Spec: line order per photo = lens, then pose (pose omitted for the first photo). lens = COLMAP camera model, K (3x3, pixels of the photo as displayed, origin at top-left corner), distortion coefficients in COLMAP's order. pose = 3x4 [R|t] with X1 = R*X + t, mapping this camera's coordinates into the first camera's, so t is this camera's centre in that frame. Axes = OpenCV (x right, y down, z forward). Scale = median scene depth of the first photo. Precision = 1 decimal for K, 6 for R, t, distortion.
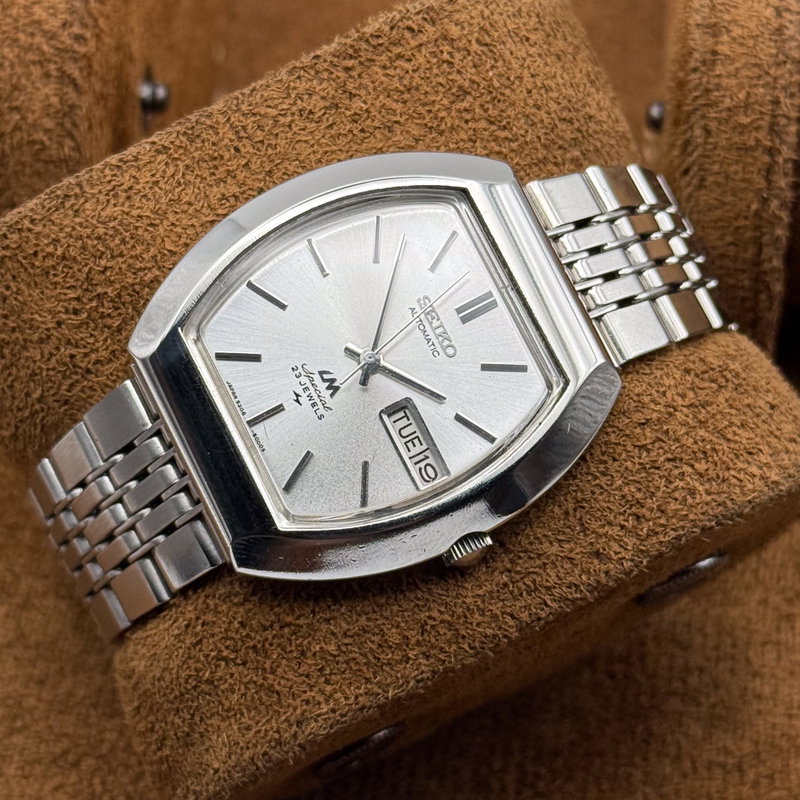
lens RADIAL K [[2531.7, 0, 400.0], [0, 2531.7, 400.0], [0, 0, 1]] dist [0.169187, 1.142815]
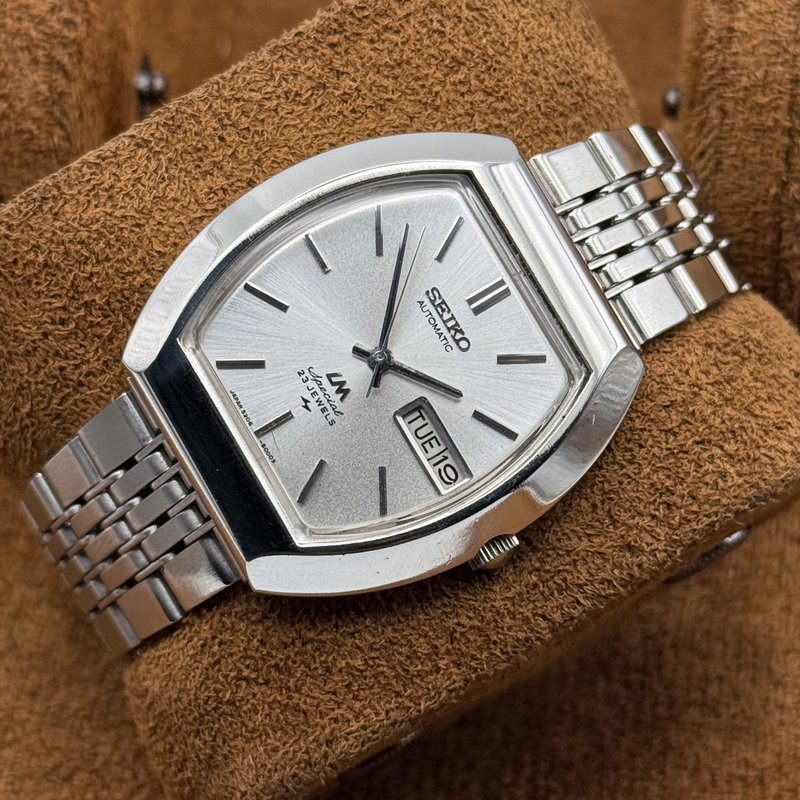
lens RADIAL K [[2531.7, 0, 400.0], [0, 2531.7, 400.0], [0, 0, 1]] dist [0.169187, 1.142815]
pose [[0.997611, -0.060761, 0.032857, -0.036159], [0.058502, 0.996115, 0.065818, -0.062084], [-0.036728, -0.063739, 0.997291, 0.052260]]
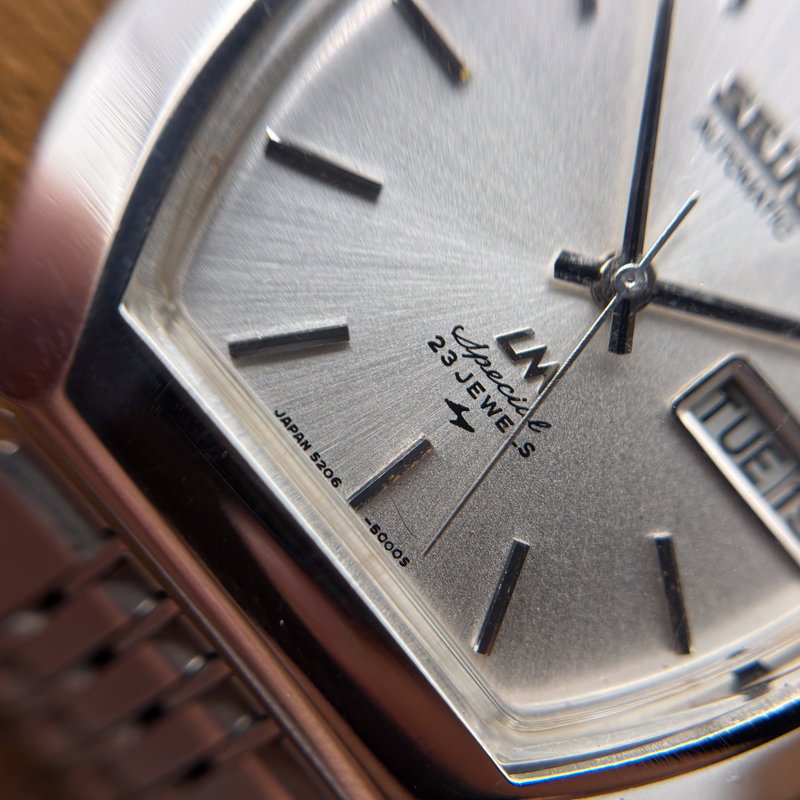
lens RADIAL K [[1351.3, 0, 399.7], [0, 1351.3, 410.6], [0, 0, 1]] dist [0.456944, -0.170108]
pose [[0.968703, -0.216280, 0.121808, -0.074787], [0.184158, 0.955235, 0.231542, -0.052111], [-0.166433, -0.201864, 0.965169, 0.789648]]
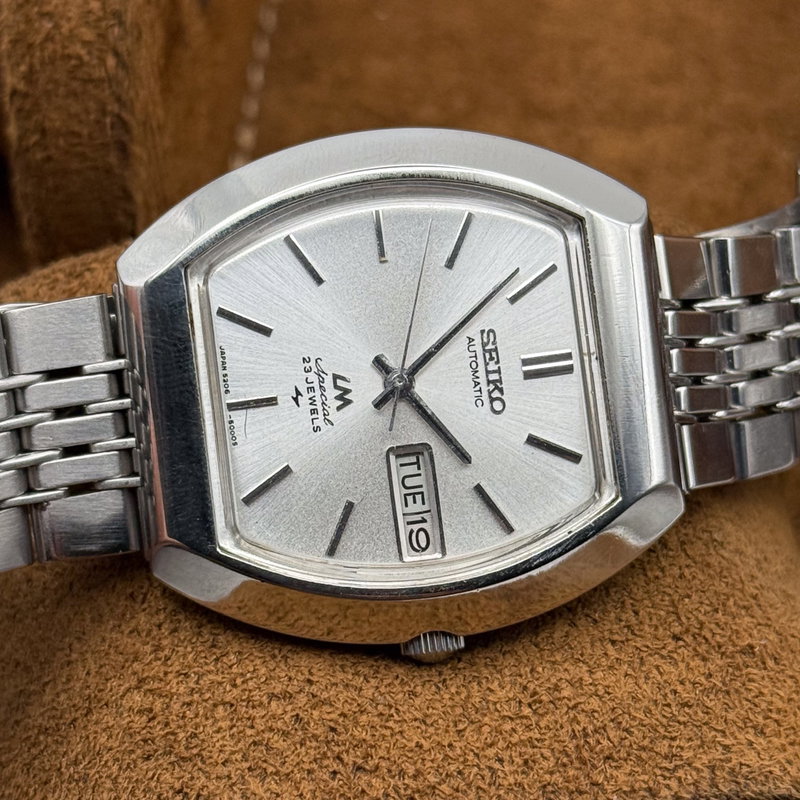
lens RADIAL K [[2108.3, 0, 400.0], [0, 2108.3, 400.0], [0, 0, 1]] dist [0.095573, 0.200626]
pose [[0.939202, 0.339168, 0.053518, -0.044860], [-0.343175, 0.932390, 0.113490, -0.085304], [-0.011407, -0.124957, 0.992097, 0.338898]]
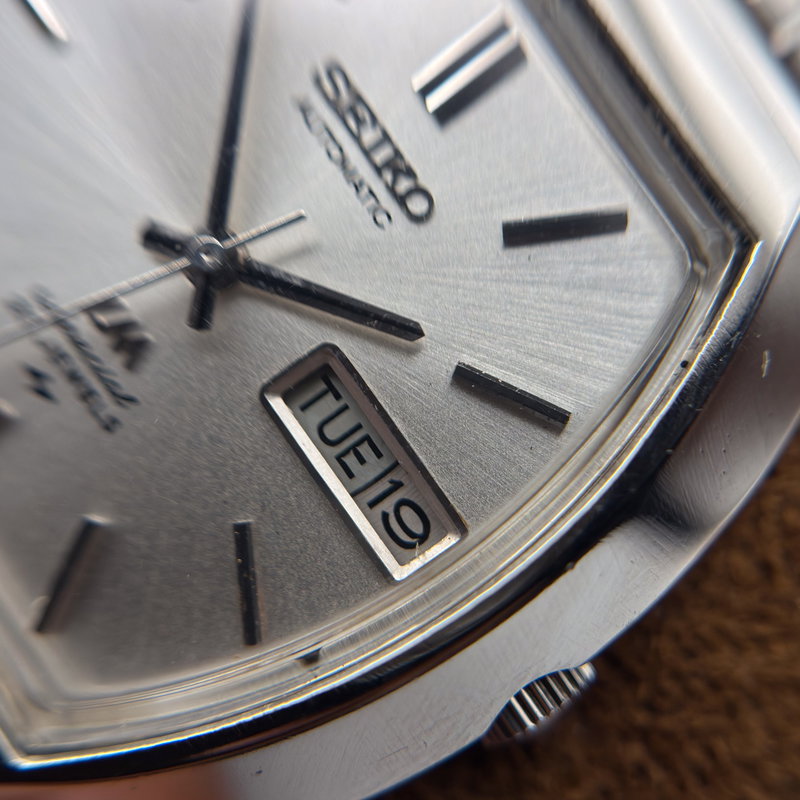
lens RADIAL K [[1351.3, 0, 399.7], [0, 1351.3, 410.6], [0, 0, 1]] dist [0.456944, -0.170108]
pose [[0.989643, -0.143068, -0.011786, 0.014941], [0.143038, 0.975830, 0.165215, -0.023454], [-0.012136, -0.165190, 0.986187, 0.785193]]
